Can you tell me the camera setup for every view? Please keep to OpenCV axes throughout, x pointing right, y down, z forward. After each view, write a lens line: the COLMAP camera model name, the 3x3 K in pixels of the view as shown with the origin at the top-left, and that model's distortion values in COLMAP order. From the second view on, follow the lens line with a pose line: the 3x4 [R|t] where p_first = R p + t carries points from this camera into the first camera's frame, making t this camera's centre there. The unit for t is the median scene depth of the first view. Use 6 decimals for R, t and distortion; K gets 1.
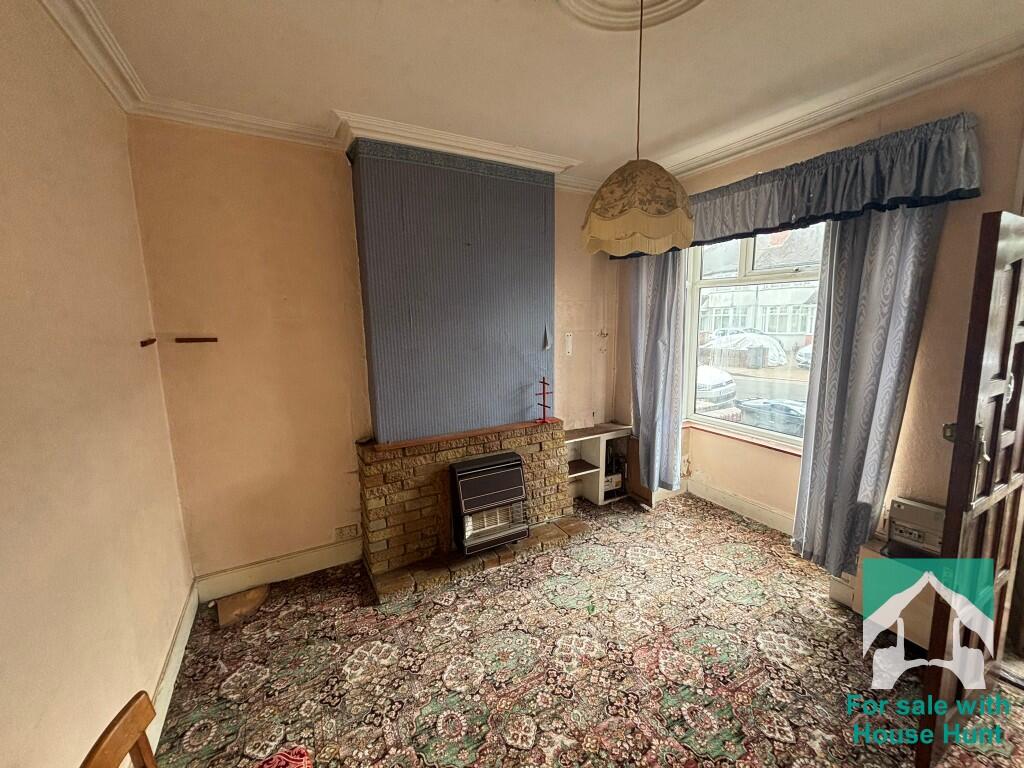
lens RADIAL K [[412.1, 0, 513.9], [0, 412.1, 380.4], [0, 0, 1]] dist [0.001592, 0.000185]
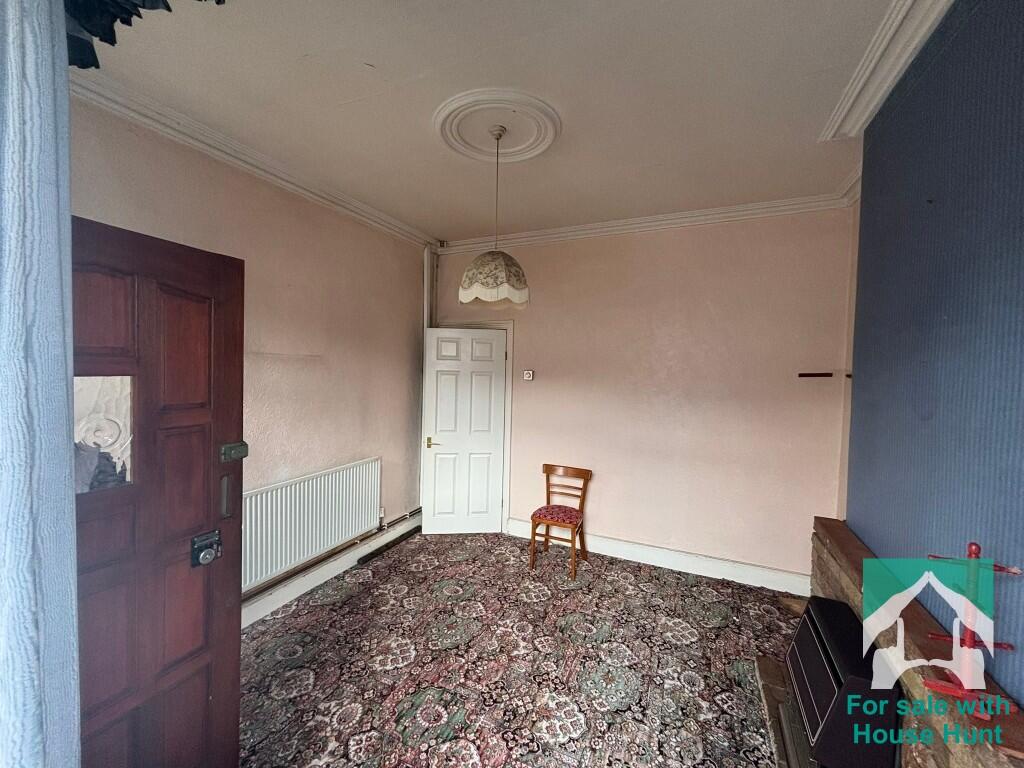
lens RADIAL K [[412.1, 0, 510.9], [0, 412.1, 381.4], [0, 0, 1]] dist [0.001592, 0.000185]
pose [[-0.794216, 0.021305, -0.607261, 0.821135], [-0.097608, 0.981934, 0.162107, -0.215615], [0.599744, 0.188021, -0.777788, 1.602322]]
